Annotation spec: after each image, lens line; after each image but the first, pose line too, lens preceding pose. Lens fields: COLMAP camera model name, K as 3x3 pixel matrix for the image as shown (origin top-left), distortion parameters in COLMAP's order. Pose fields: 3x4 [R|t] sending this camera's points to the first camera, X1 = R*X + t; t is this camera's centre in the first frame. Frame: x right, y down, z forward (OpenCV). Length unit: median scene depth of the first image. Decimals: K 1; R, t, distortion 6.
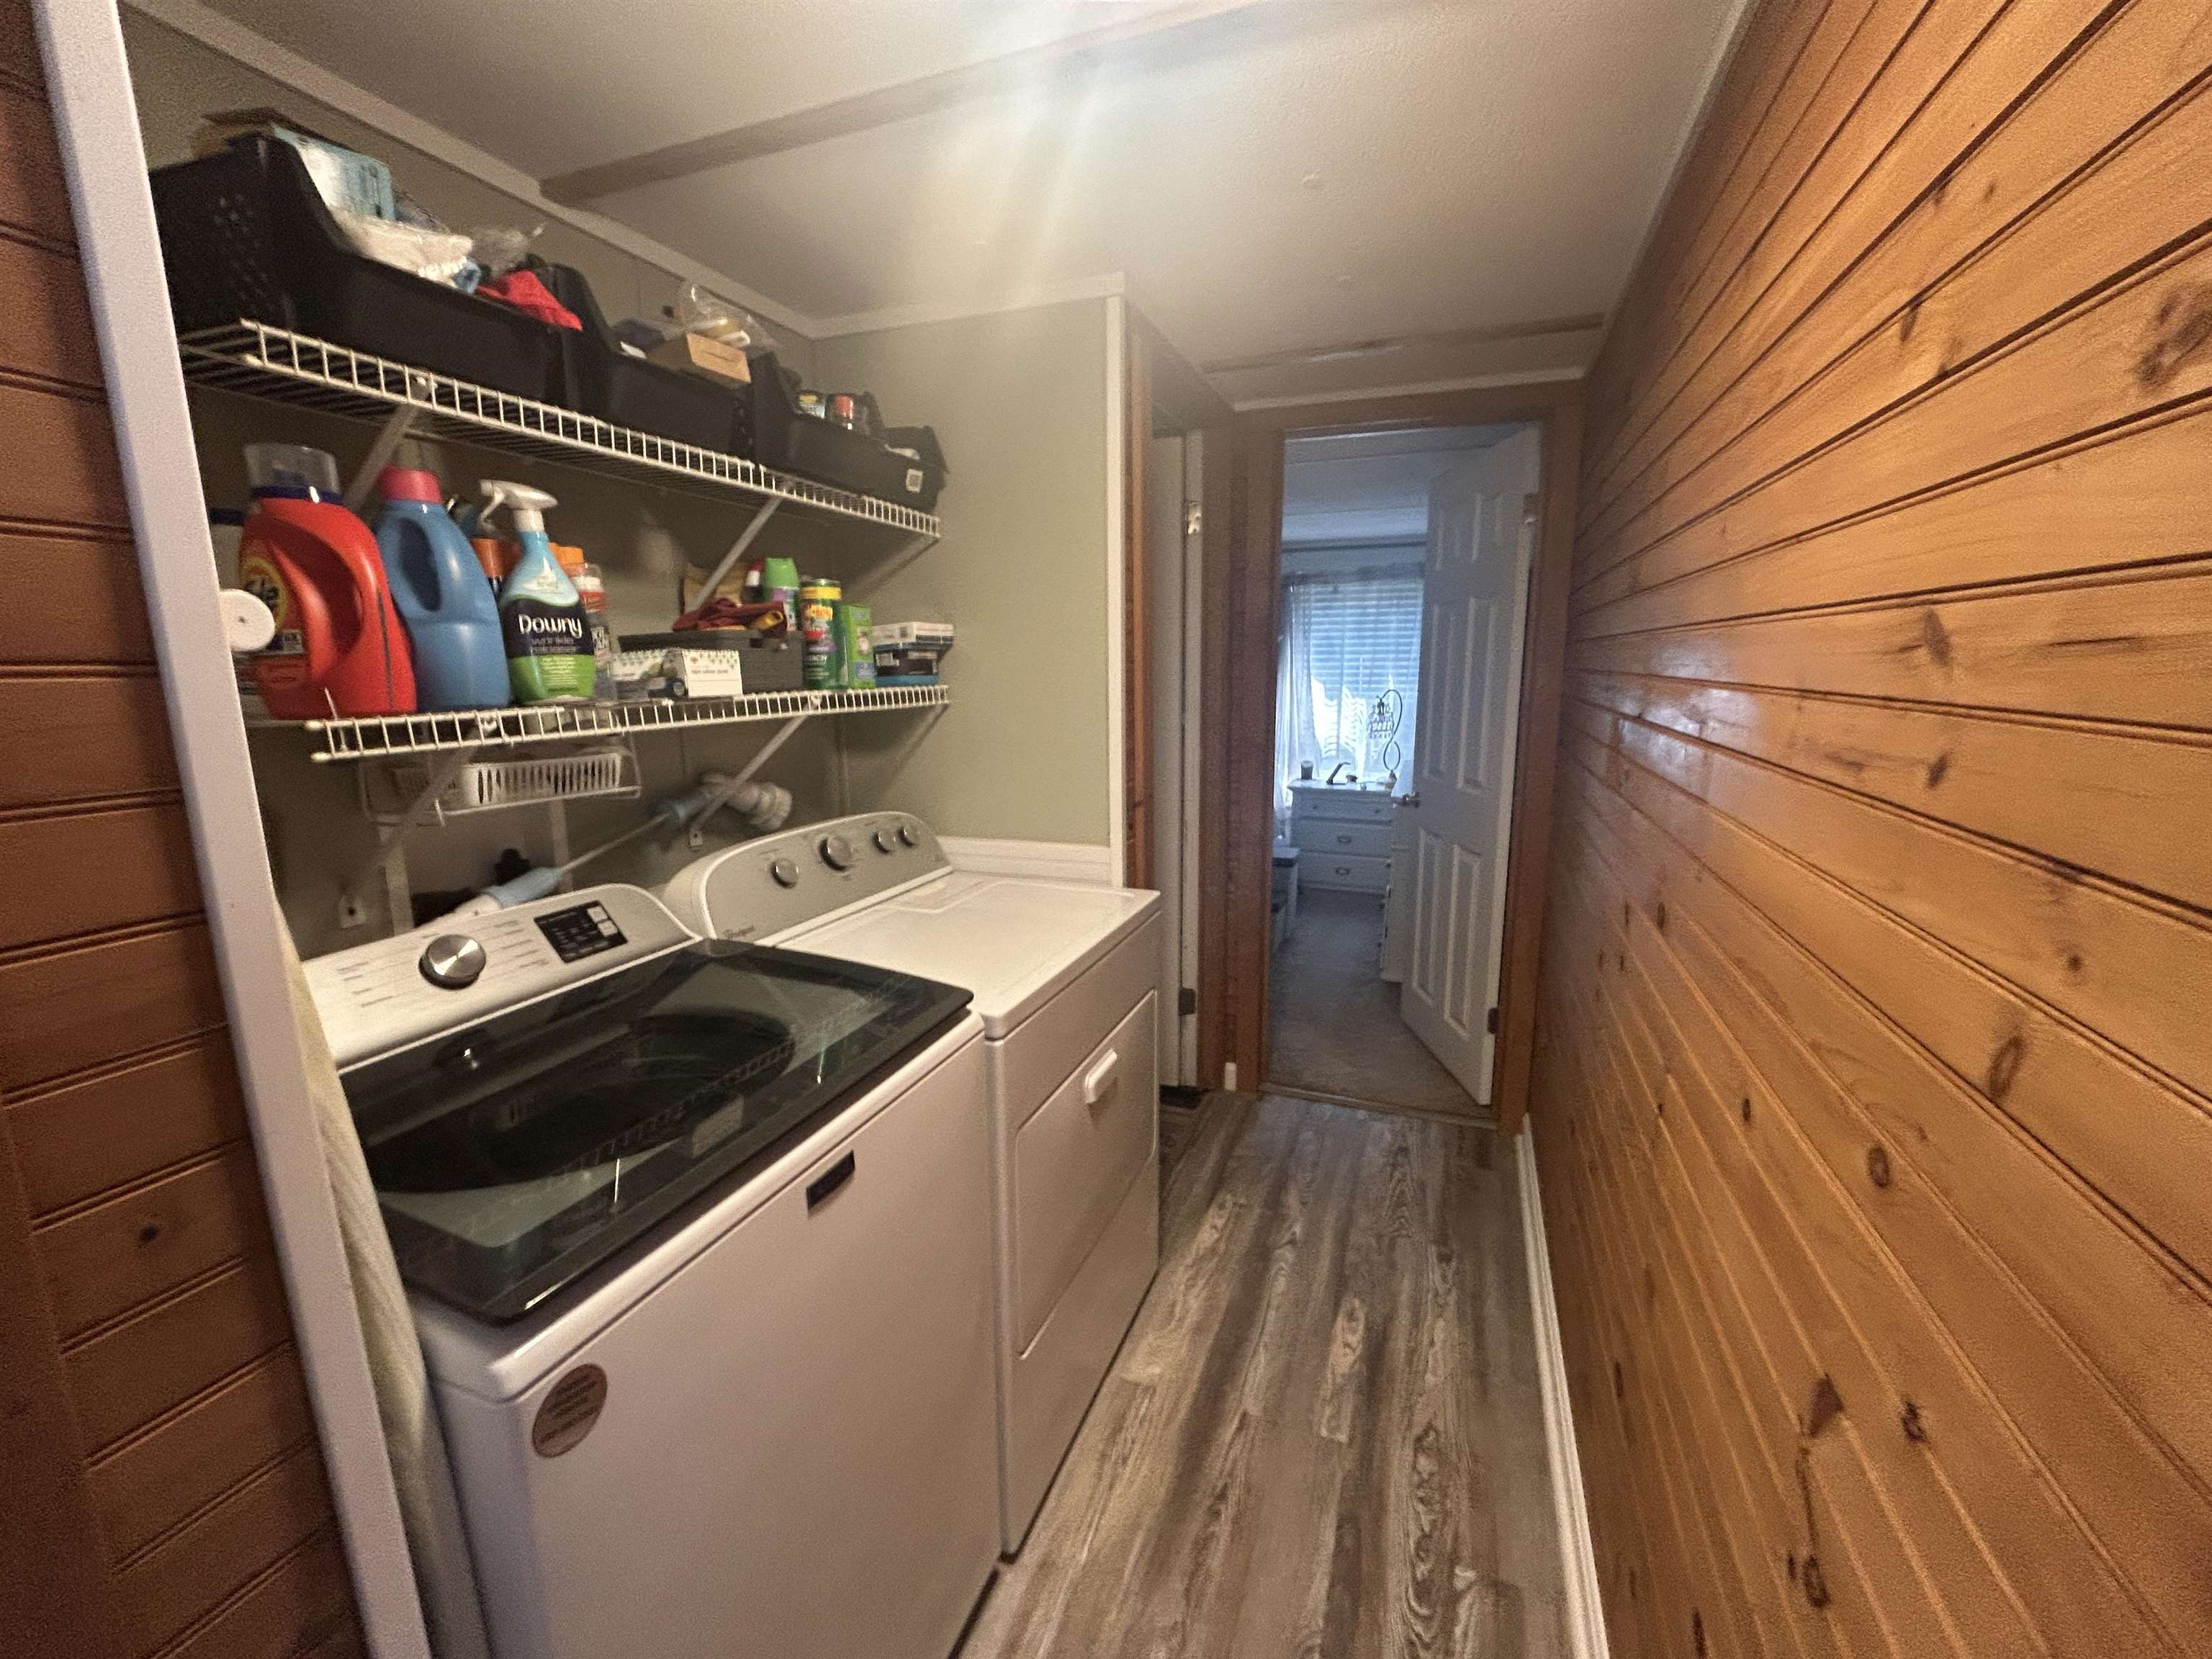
lens RADIAL K [[891.8, 0, 1096.8], [0, 891.8, 827.3], [0, 0, 1]] dist [-0.001315, 0.000390]
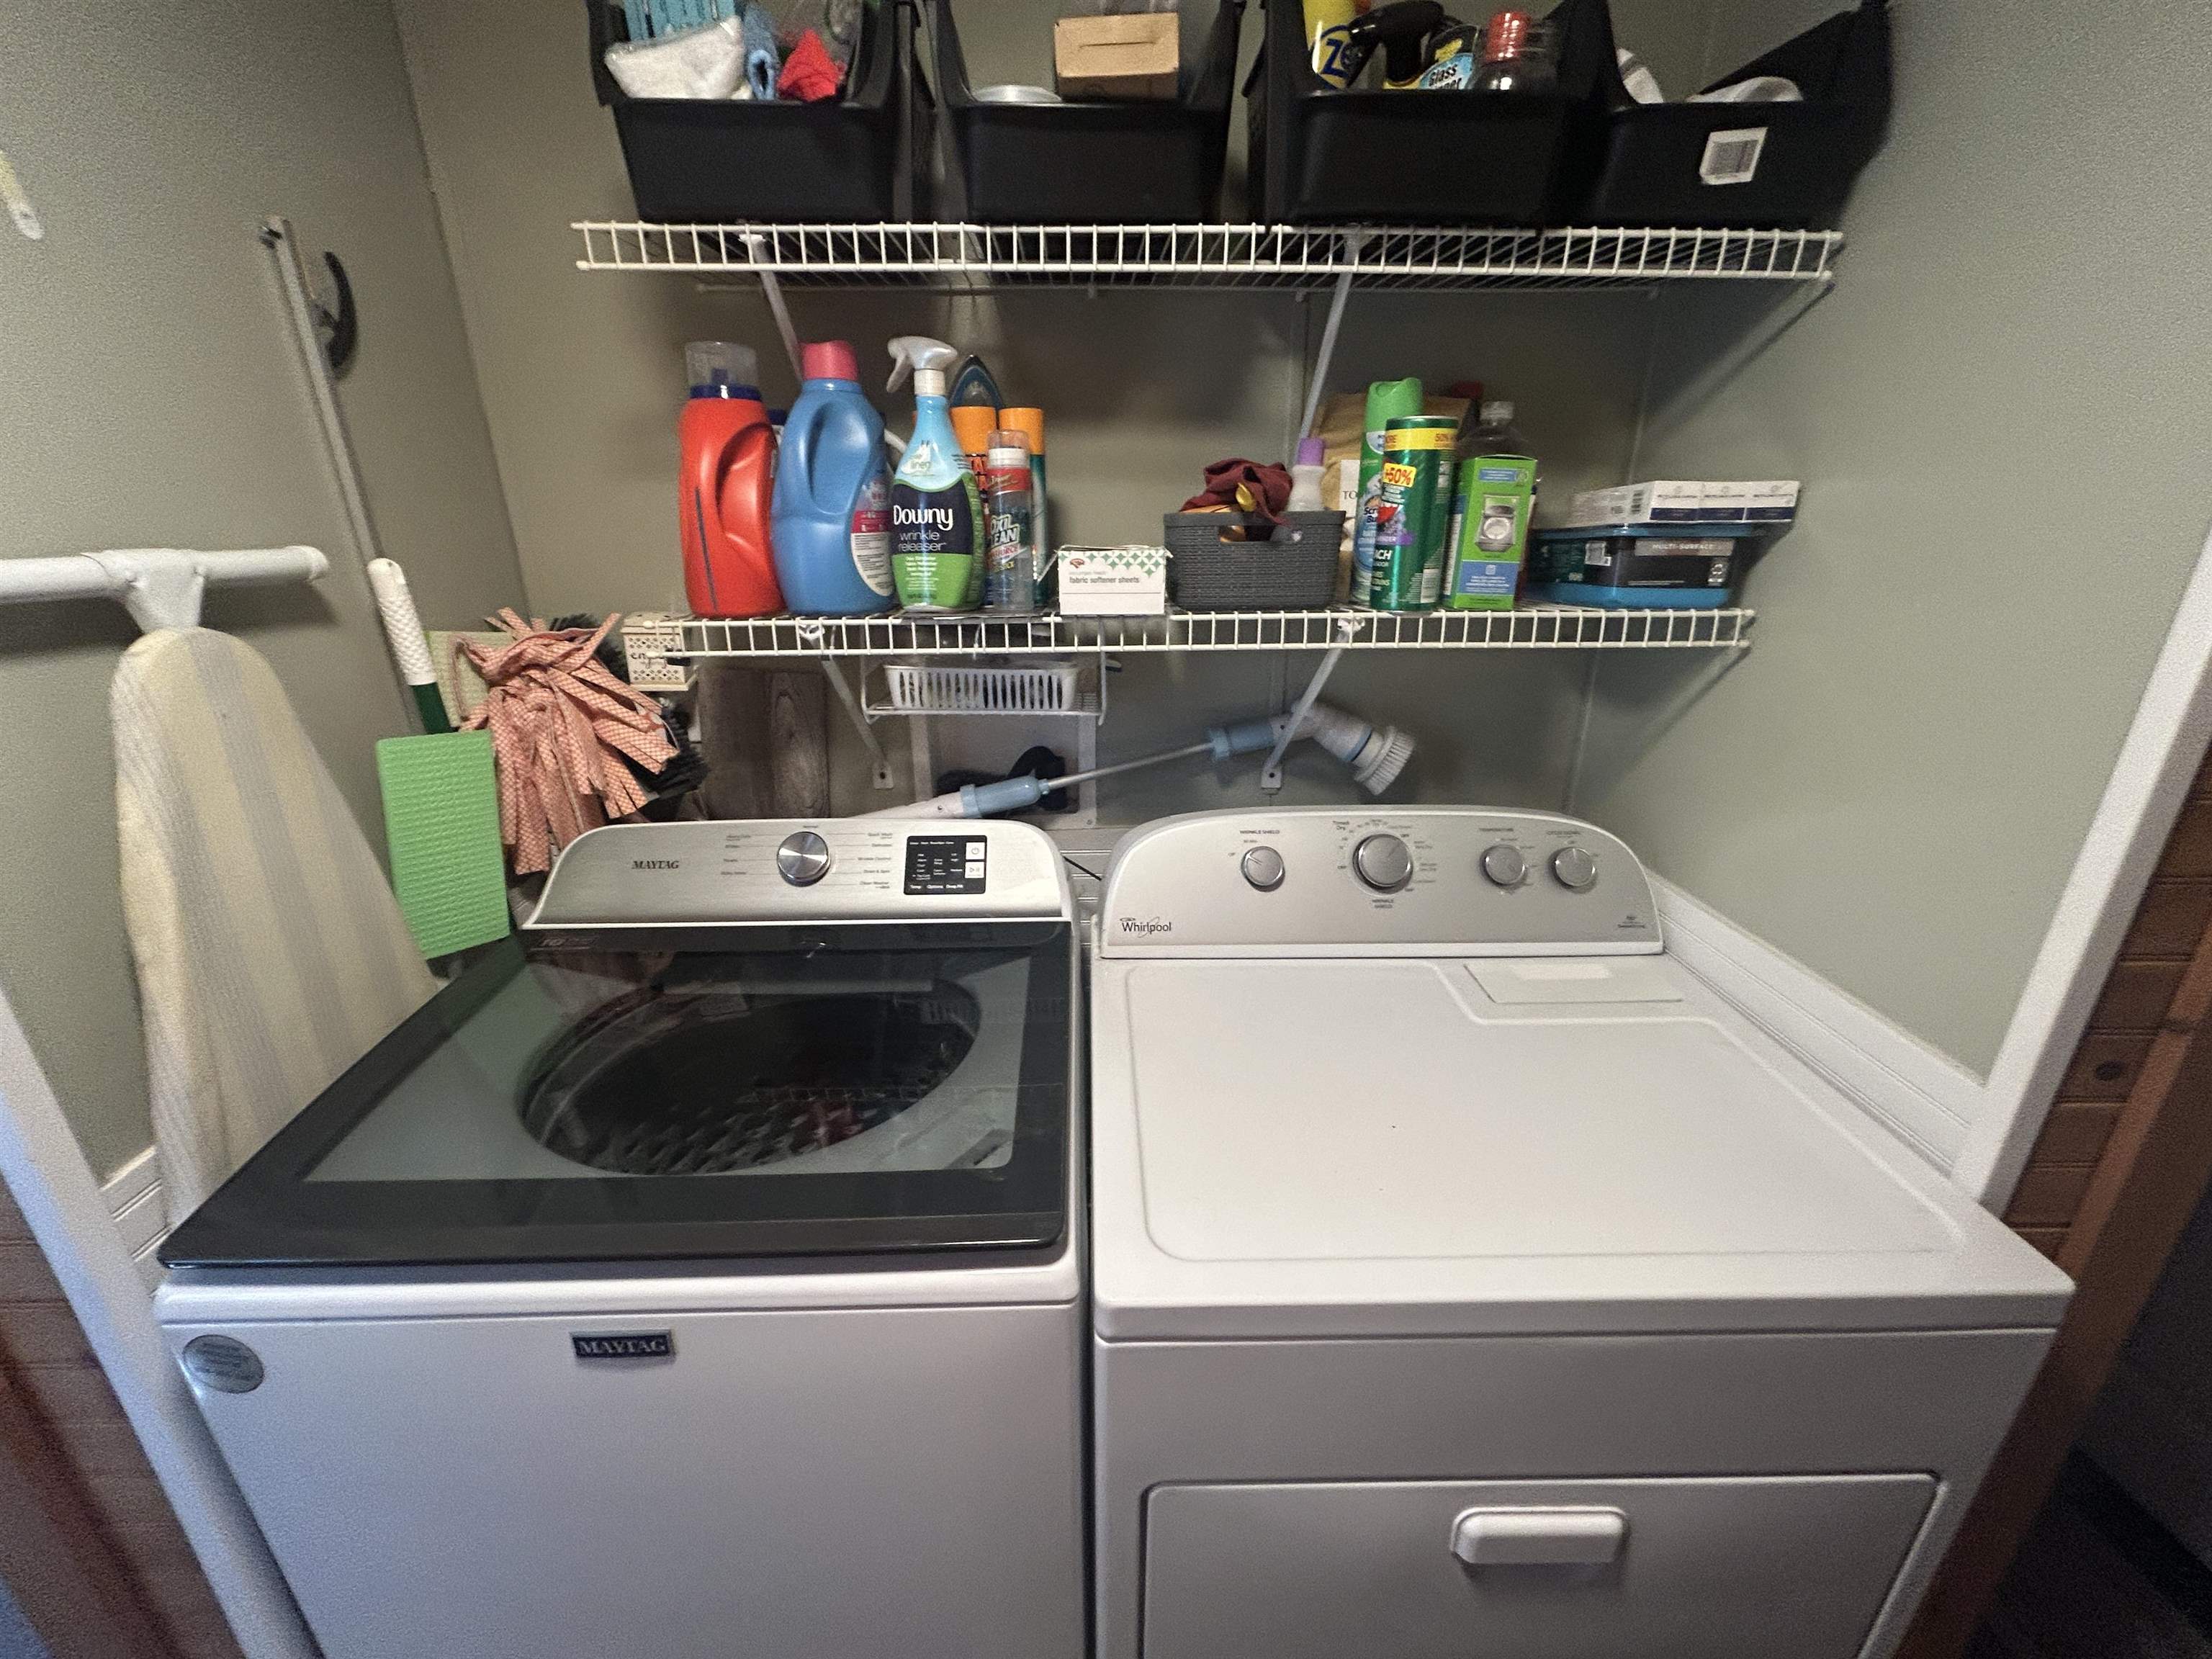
lens RADIAL K [[895.6, 0, 1098.4], [0, 895.6, 824.6], [0, 0, 1]] dist [-0.000259, 0.000007]
pose [[0.386685, 0.324418, -0.863266, 0.201683], [-0.166471, 0.945259, 0.280664, -0.161379], [0.907062, 0.035181, 0.419524, 0.602254]]
